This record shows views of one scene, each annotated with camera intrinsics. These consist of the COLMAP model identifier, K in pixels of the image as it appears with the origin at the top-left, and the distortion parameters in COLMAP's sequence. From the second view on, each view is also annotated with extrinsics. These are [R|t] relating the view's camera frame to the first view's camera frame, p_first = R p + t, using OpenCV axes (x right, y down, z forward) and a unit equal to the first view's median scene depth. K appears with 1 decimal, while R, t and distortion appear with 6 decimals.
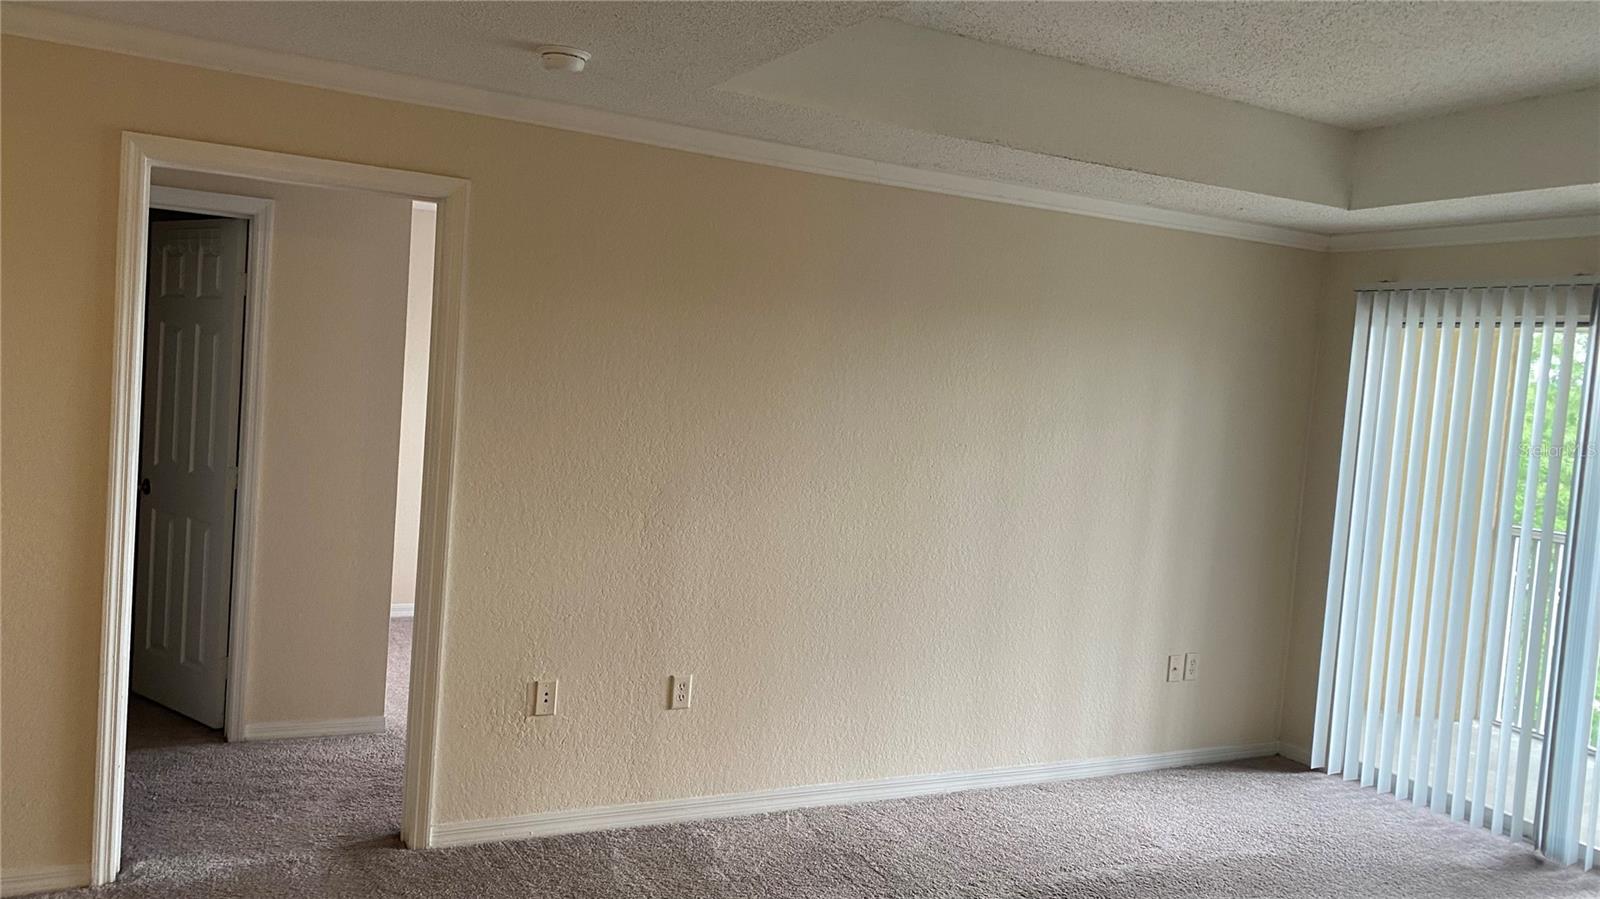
lens RADIAL K [[1249.1, 0, 800.0], [0, 1249.1, 449.5], [0, 0, 1]] dist [-0.004698, -0.002342]
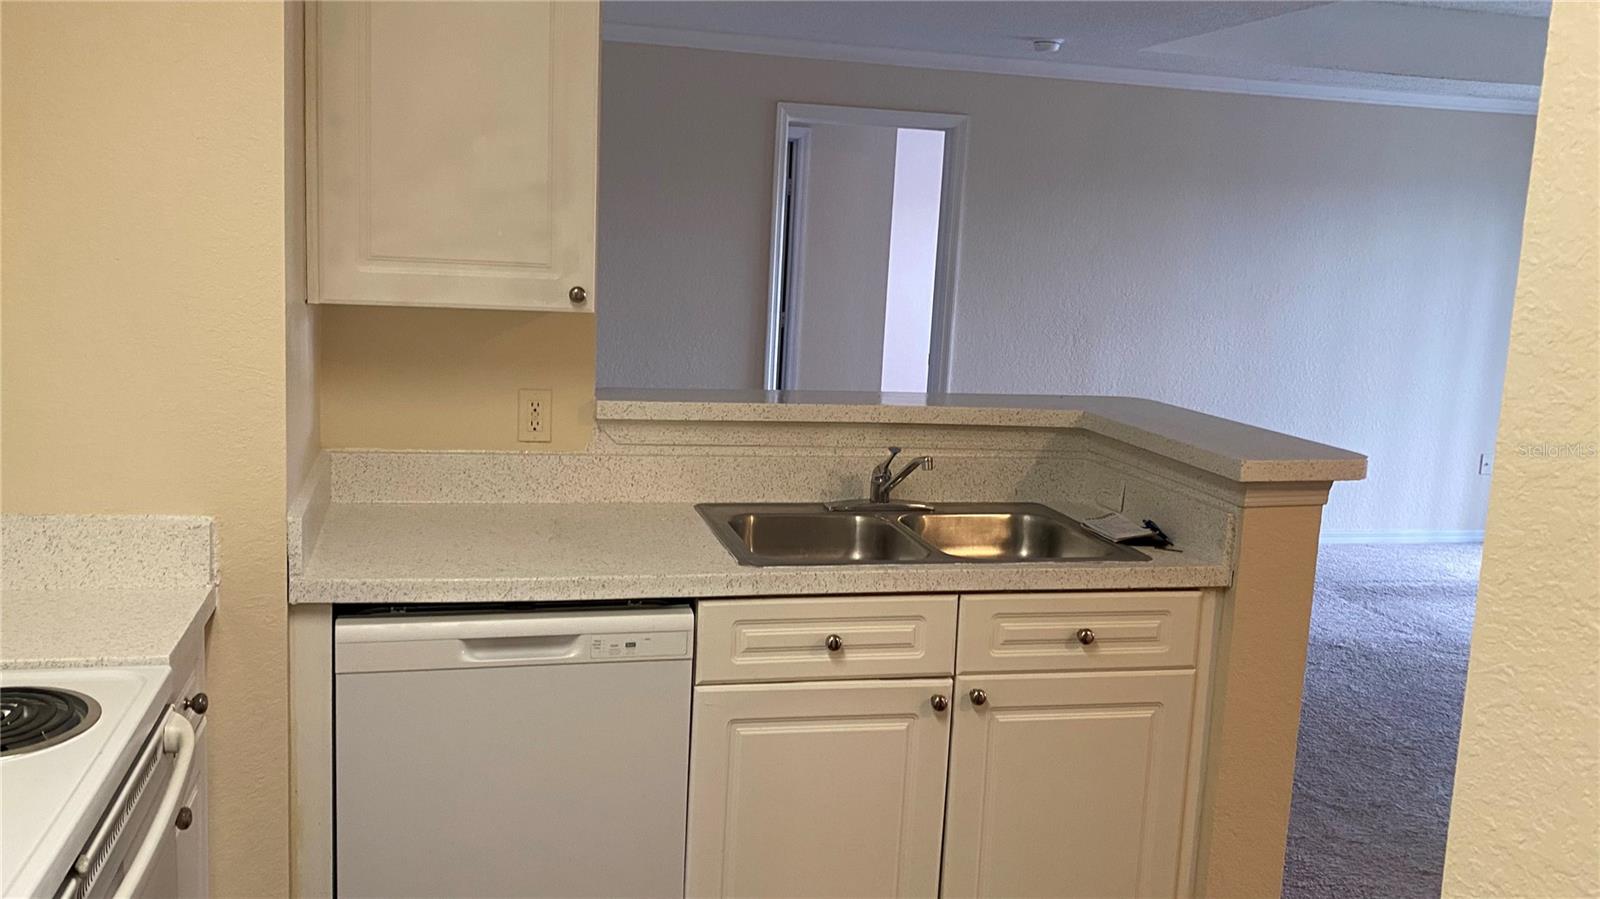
lens RADIAL K [[1321.7, 0, 800.0], [0, 1321.7, 449.5], [0, 0, 1]] dist [0.065522, -0.164330]
pose [[0.967865, 0.010851, -0.251238, -0.041775], [0.011256, 0.996198, 0.086390, 0.043441], [0.251220, -0.086442, 0.964062, -0.564751]]
